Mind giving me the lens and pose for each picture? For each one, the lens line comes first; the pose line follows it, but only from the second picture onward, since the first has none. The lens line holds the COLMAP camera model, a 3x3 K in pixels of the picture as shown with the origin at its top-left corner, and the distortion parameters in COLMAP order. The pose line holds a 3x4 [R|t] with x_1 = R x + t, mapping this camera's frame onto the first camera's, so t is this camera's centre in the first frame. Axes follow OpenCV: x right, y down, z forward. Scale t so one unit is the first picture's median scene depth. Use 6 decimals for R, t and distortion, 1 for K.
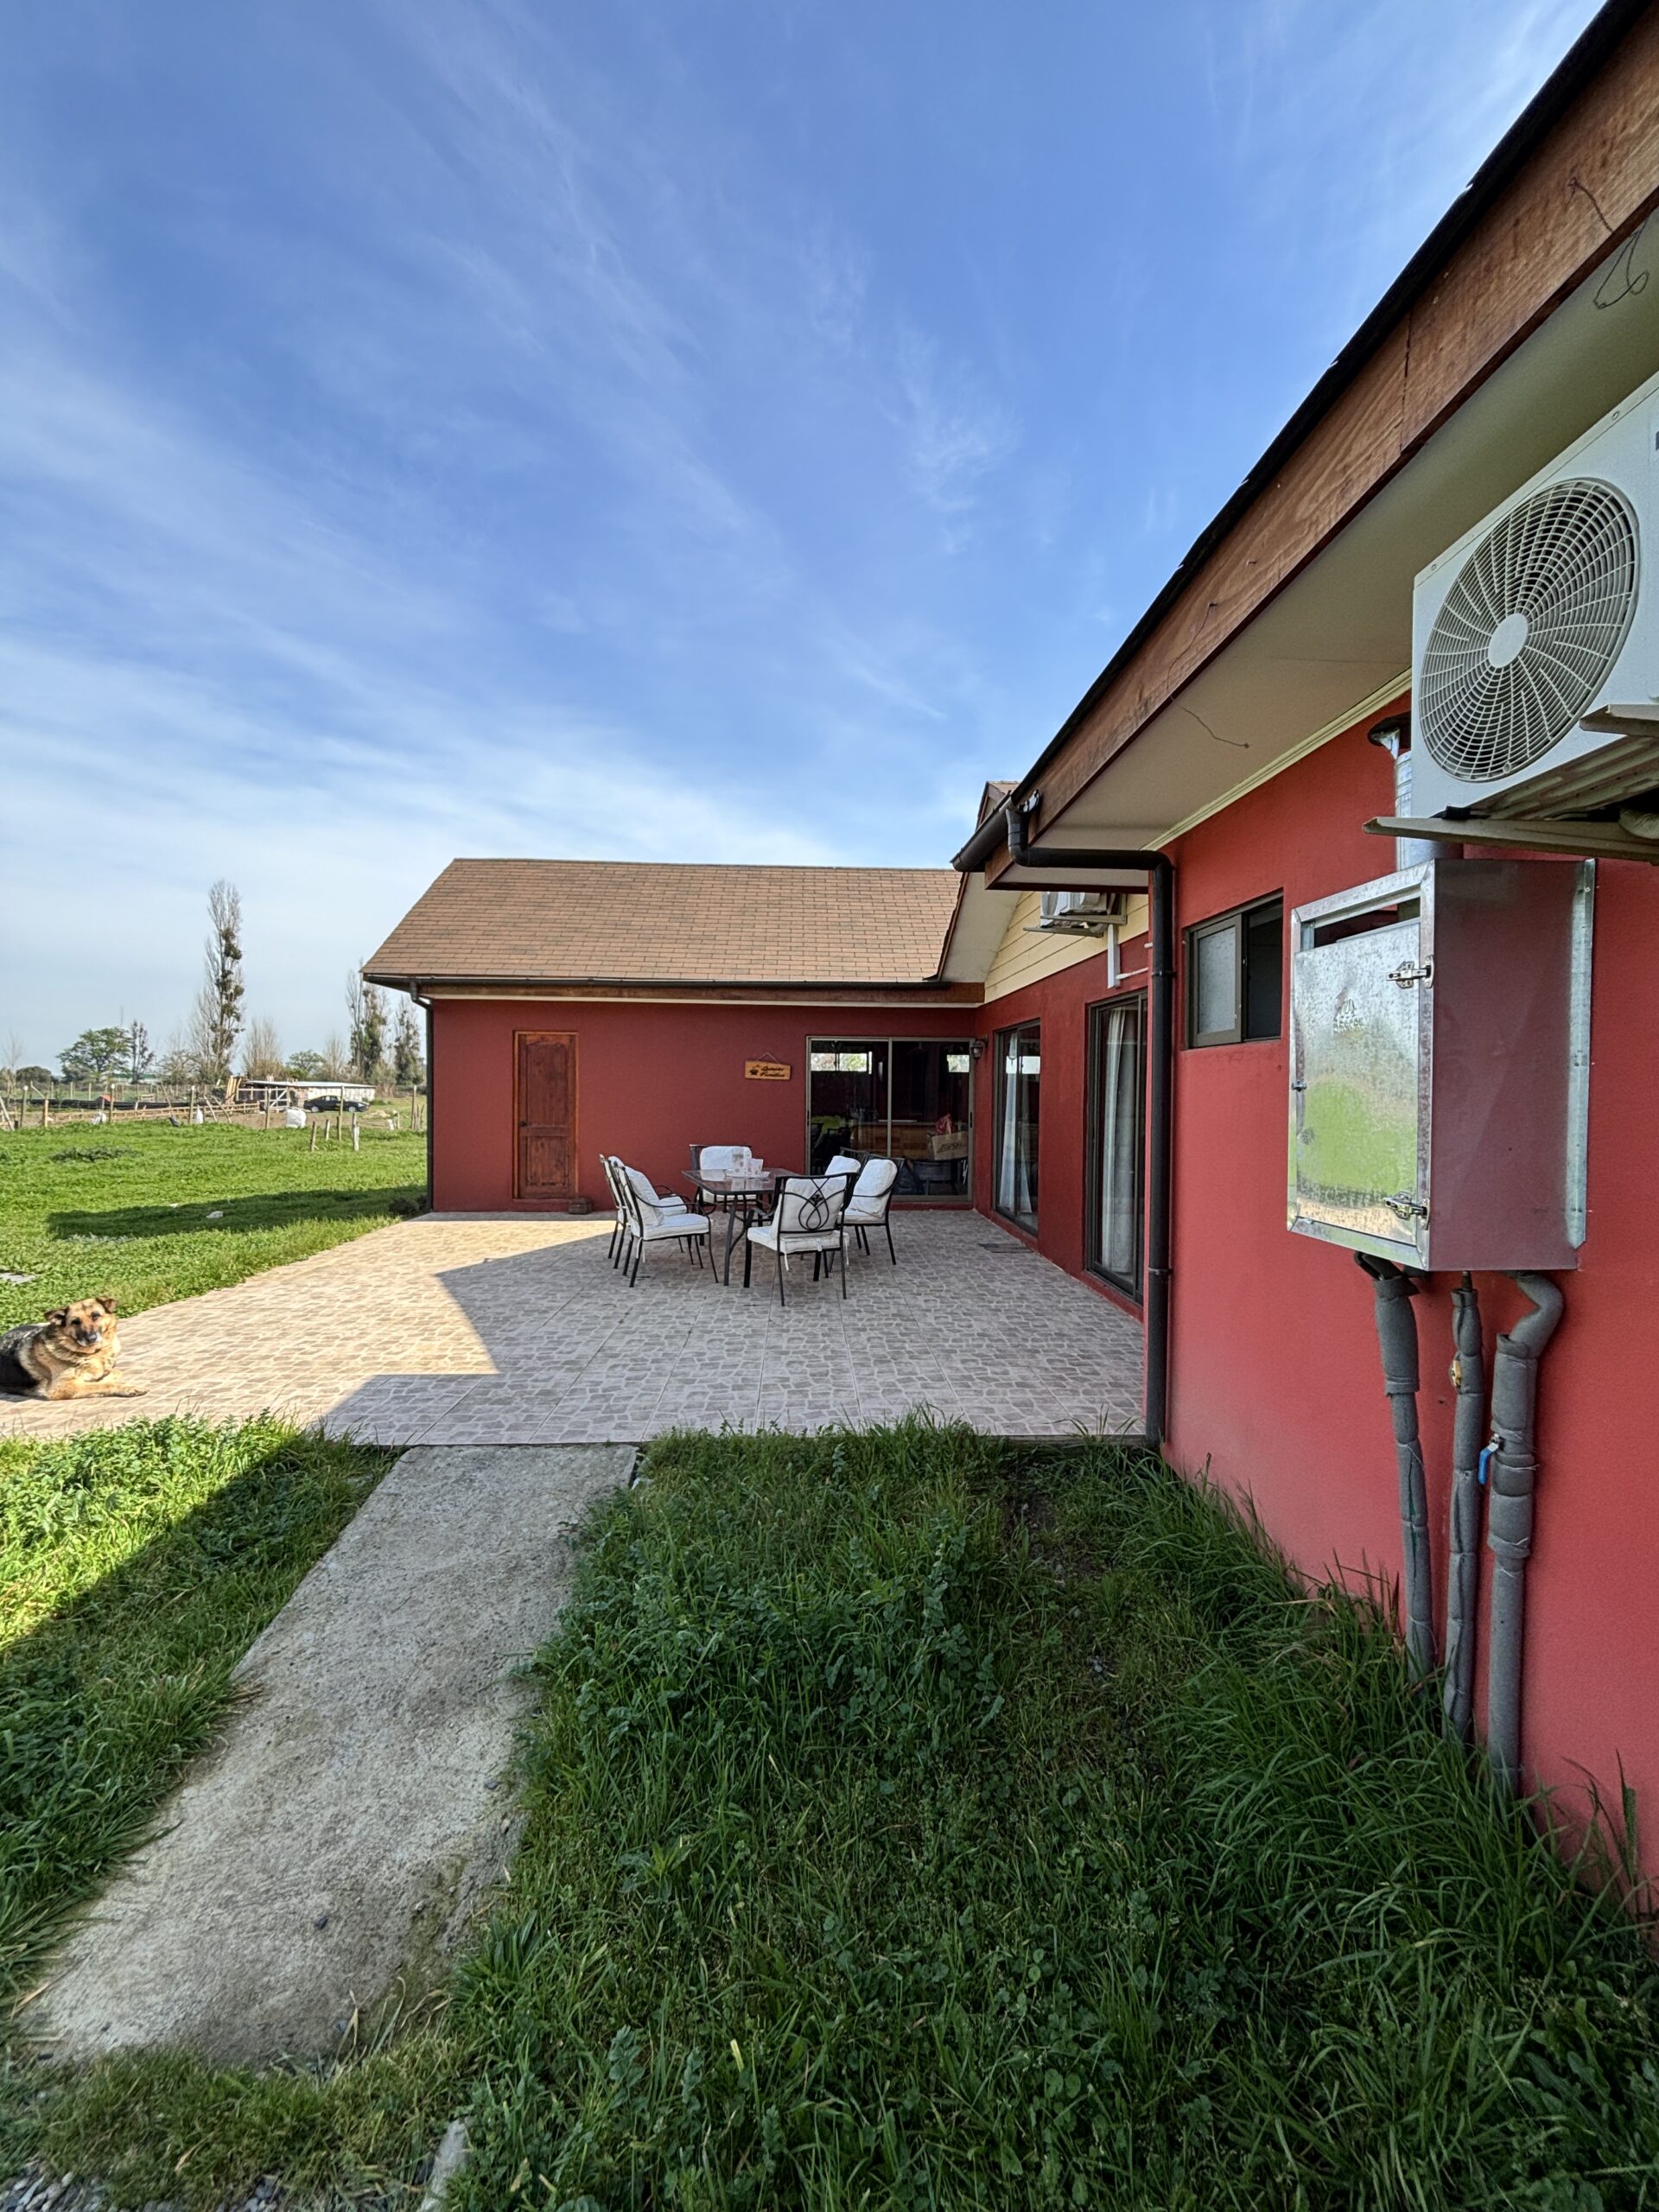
lens RADIAL K [[897.0, 0, 829.8], [0, 897.0, 1111.5], [0, 0, 1]] dist [-0.003149, 0.000642]
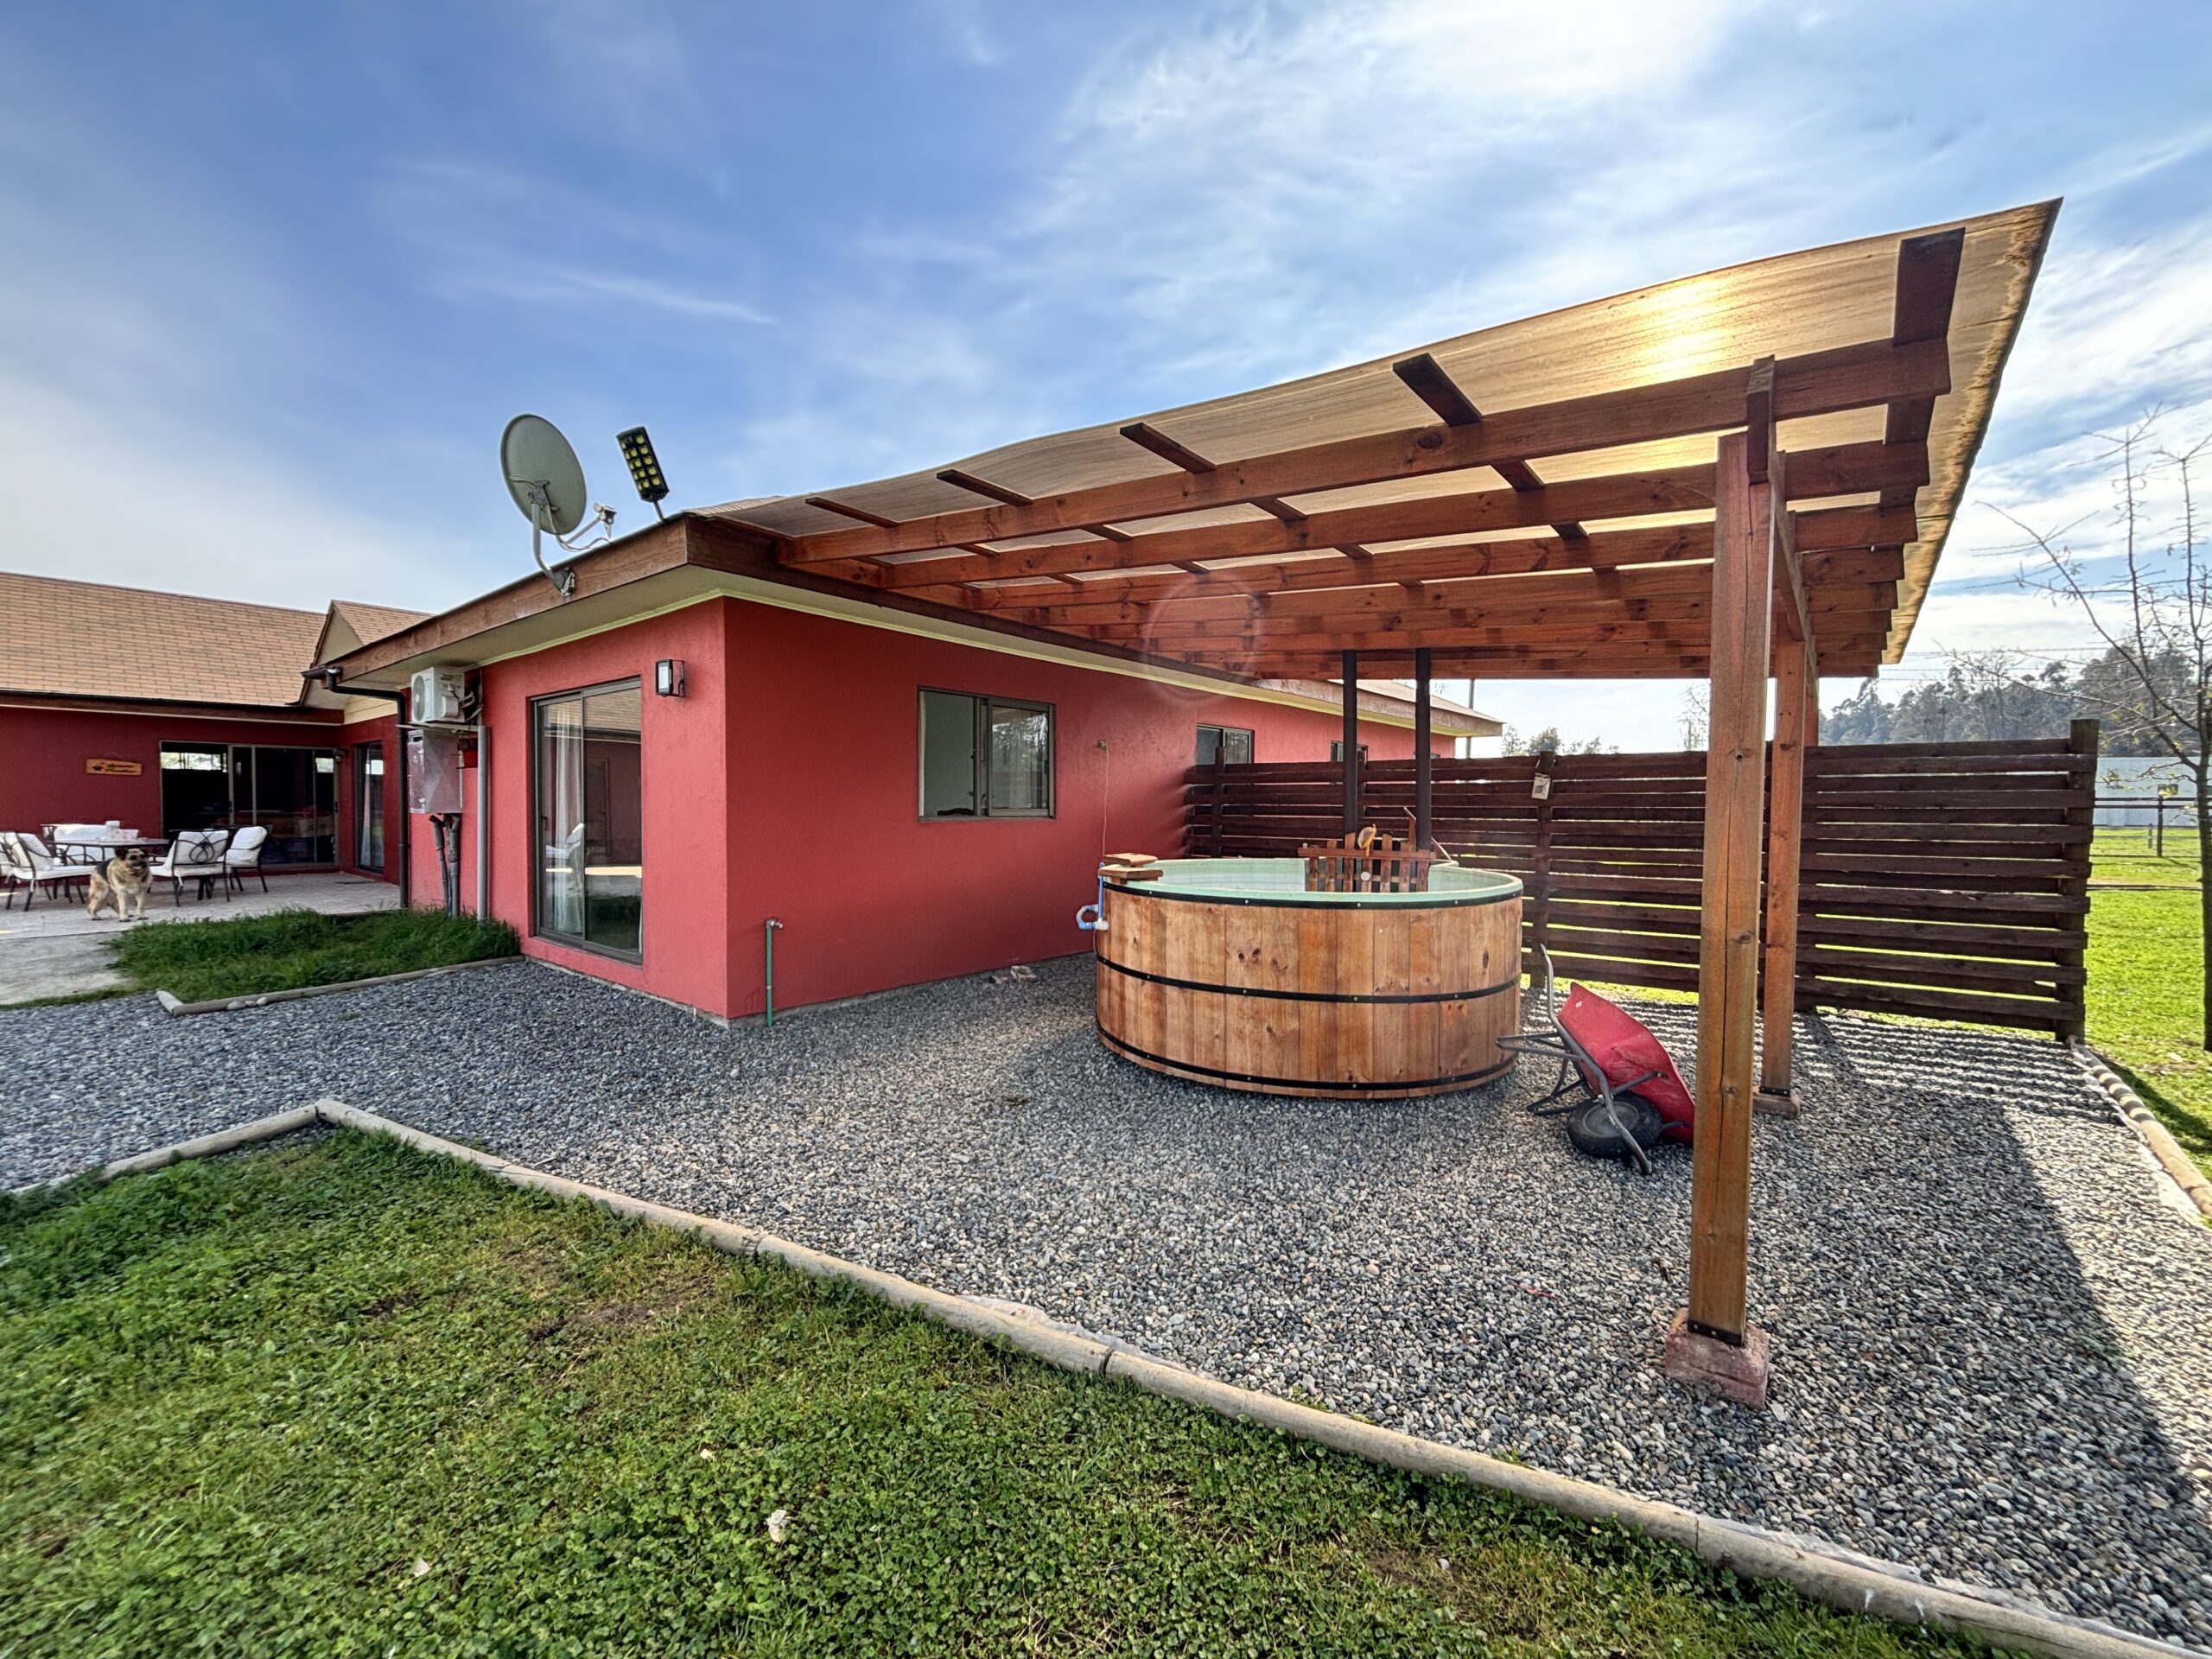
lens RADIAL K [[902.8, 0, 1125.4], [0, 902.8, 829.3], [0, 0, 1]] dist [0.000017, -0.000073]
pose [[0.660850, -0.022765, 0.750173, -0.088637], [0.015062, 0.999741, 0.017070, 0.040655], [-0.750367, 0.000018, 0.661022, -0.888243]]
